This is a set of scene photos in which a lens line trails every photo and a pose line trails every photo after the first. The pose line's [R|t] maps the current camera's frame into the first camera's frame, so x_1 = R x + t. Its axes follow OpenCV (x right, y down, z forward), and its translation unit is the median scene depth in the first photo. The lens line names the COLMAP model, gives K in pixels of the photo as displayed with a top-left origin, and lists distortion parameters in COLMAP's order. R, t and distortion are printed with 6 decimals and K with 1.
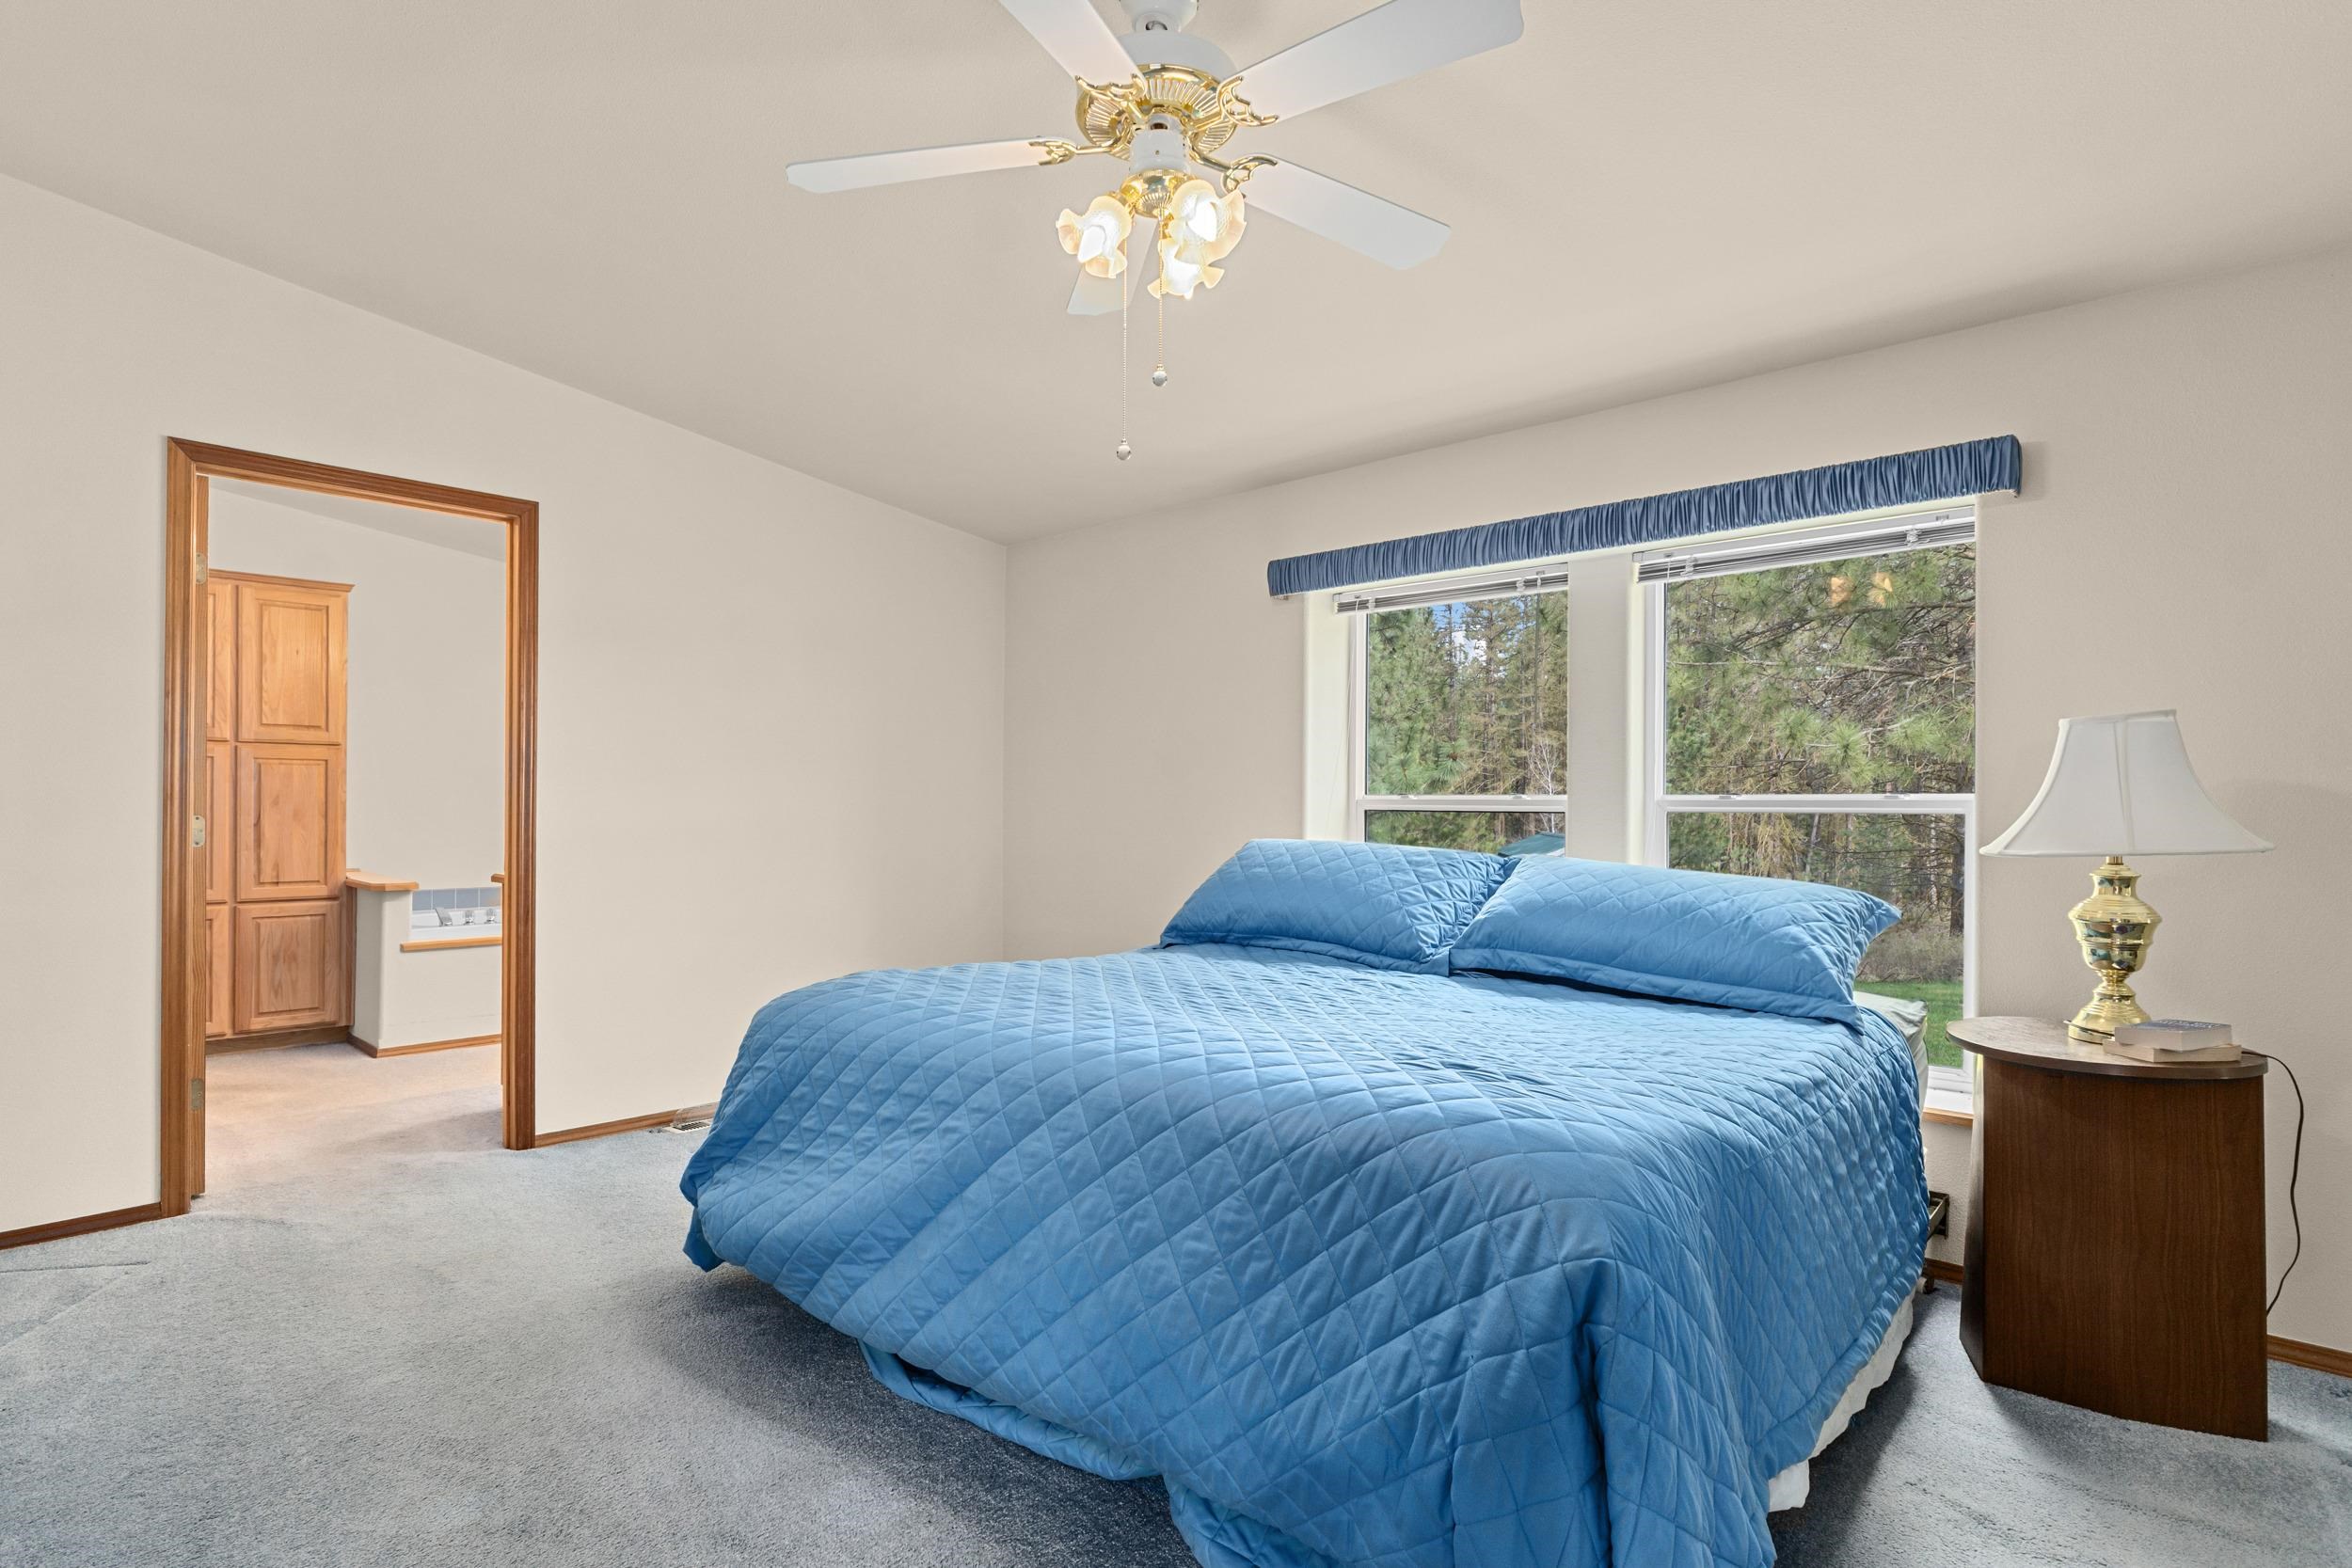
lens RADIAL K [[1533.8, 0, 1176.0], [0, 1533.8, 784.0], [0, 0, 1]] dist [0.022610, -0.000022]
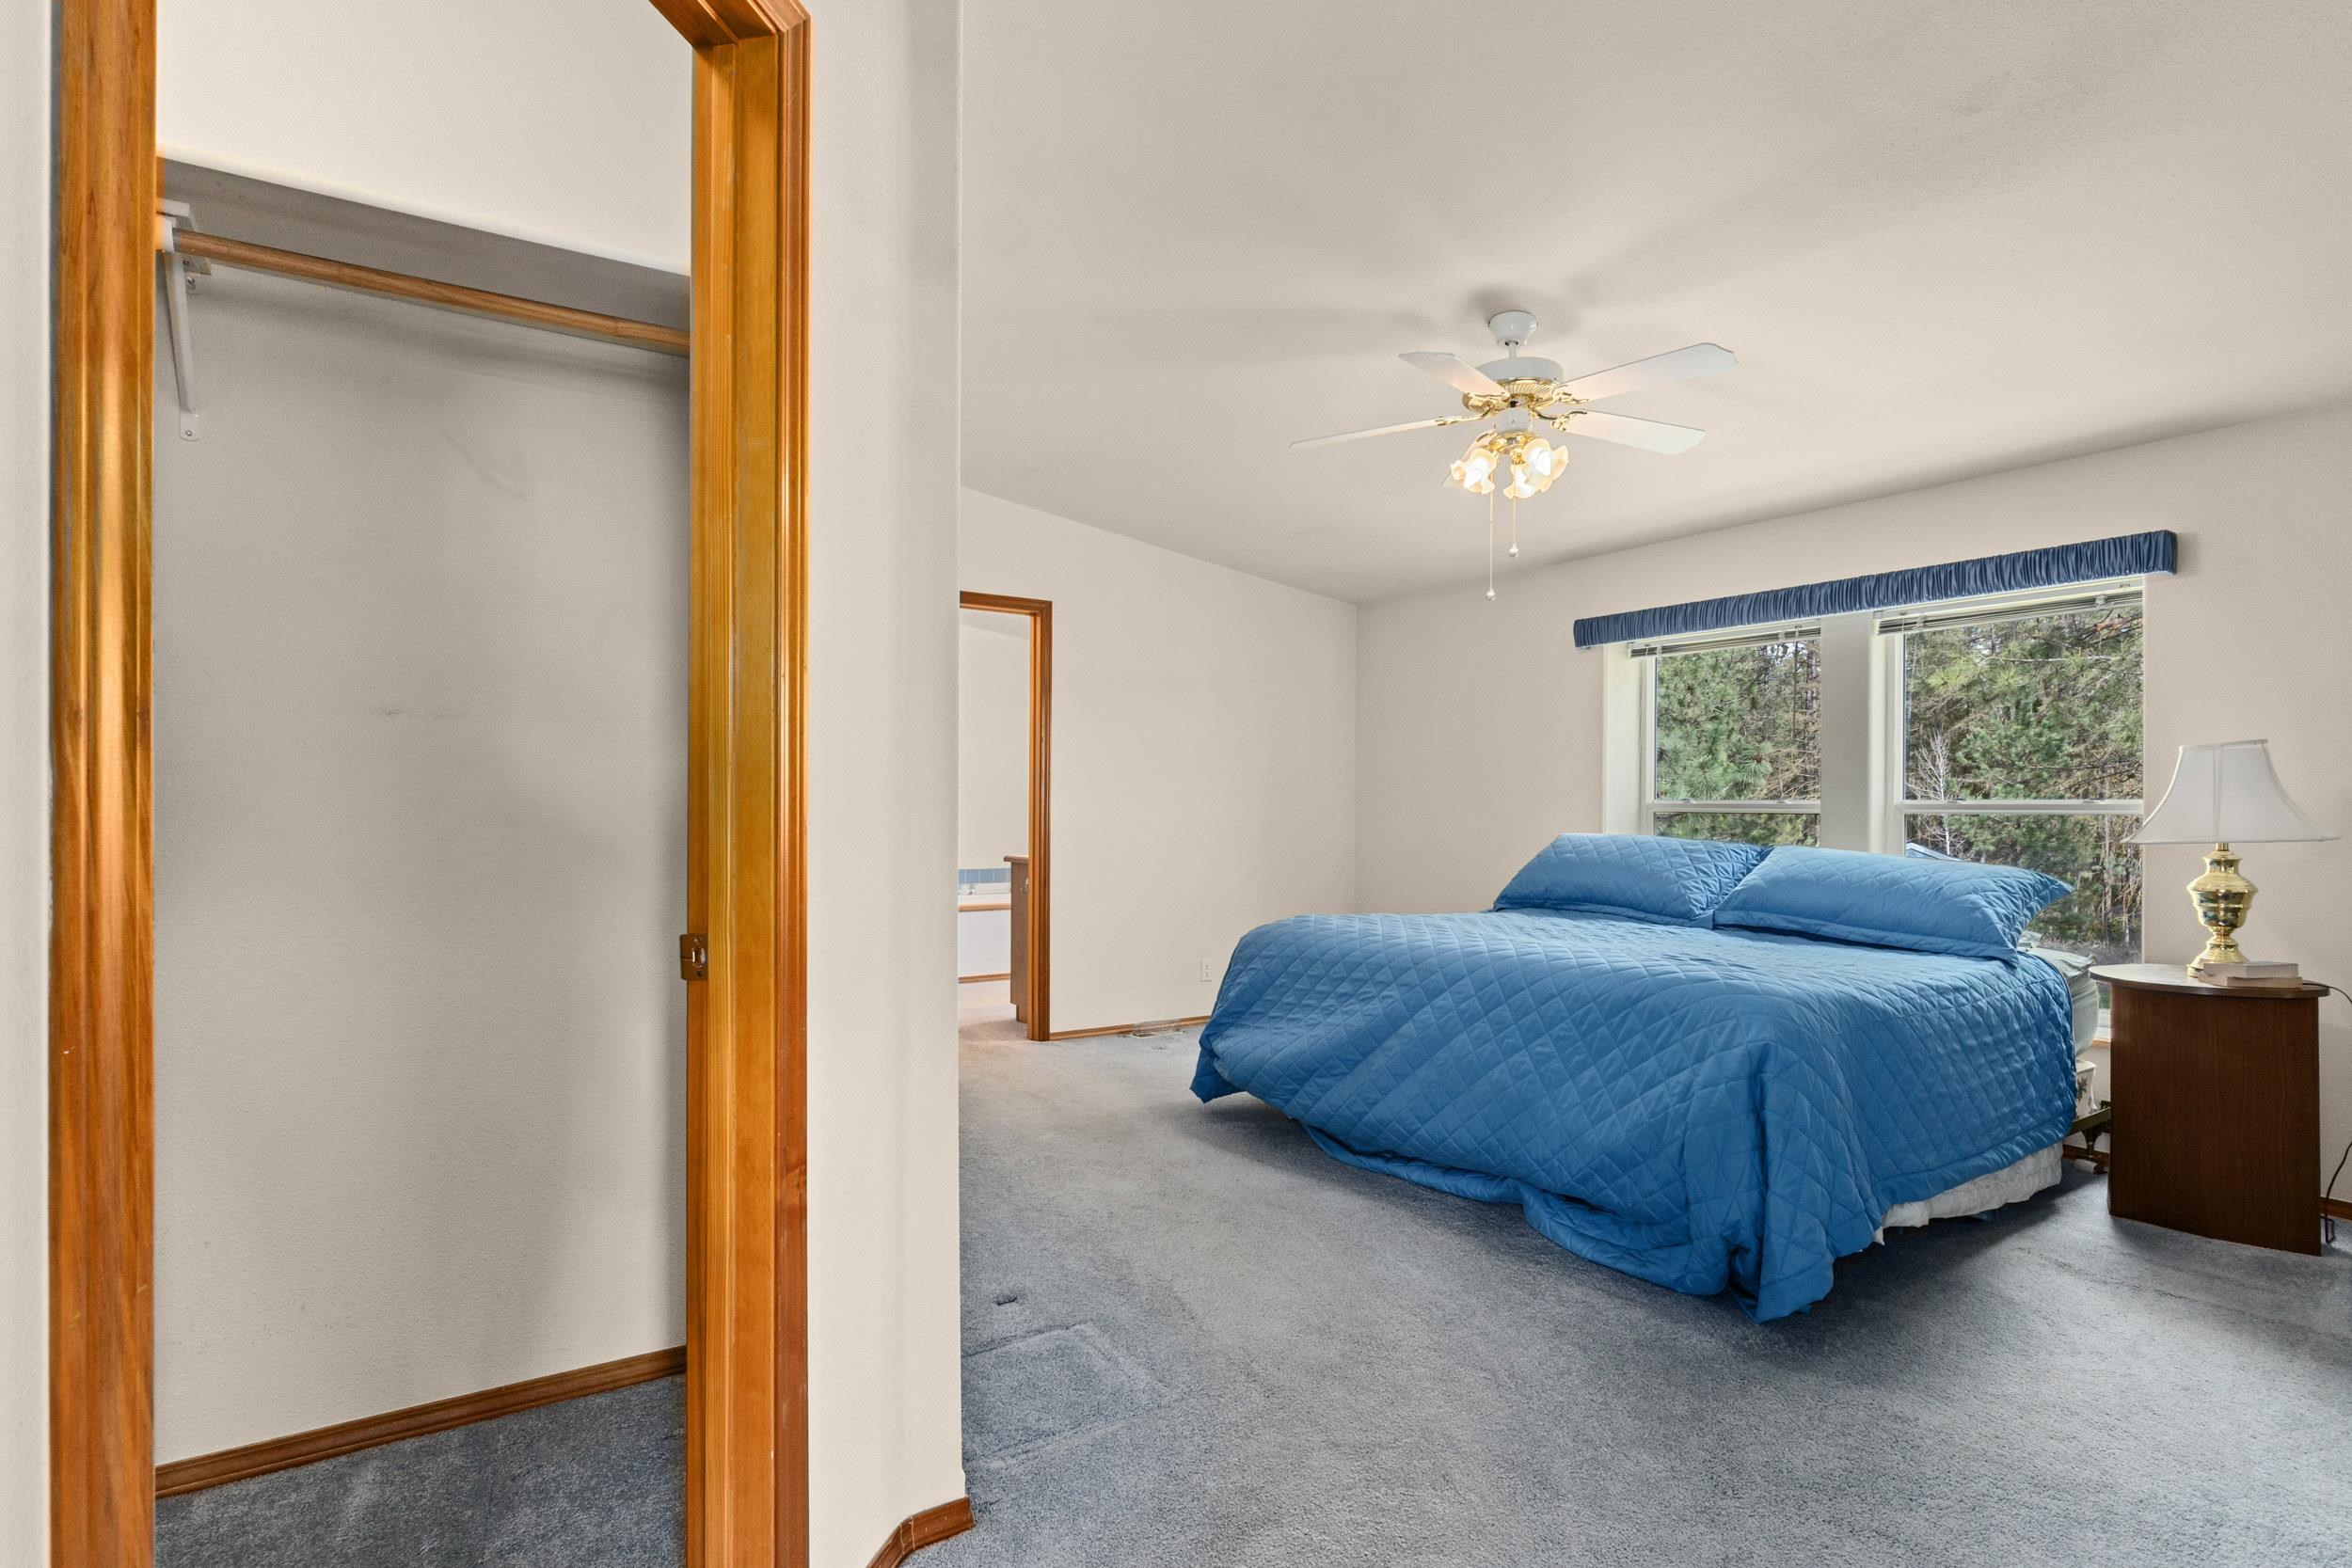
lens RADIAL K [[1208.4, 0, 1178.5], [0, 1208.4, 804.4], [0, 0, 1]] dist [-0.000828, 0.000021]
pose [[0.967853, -0.000523, -0.251516, -0.024594], [0.003196, 0.999943, 0.010219, -0.003186], [0.251497, -0.010694, 0.967799, -0.273432]]
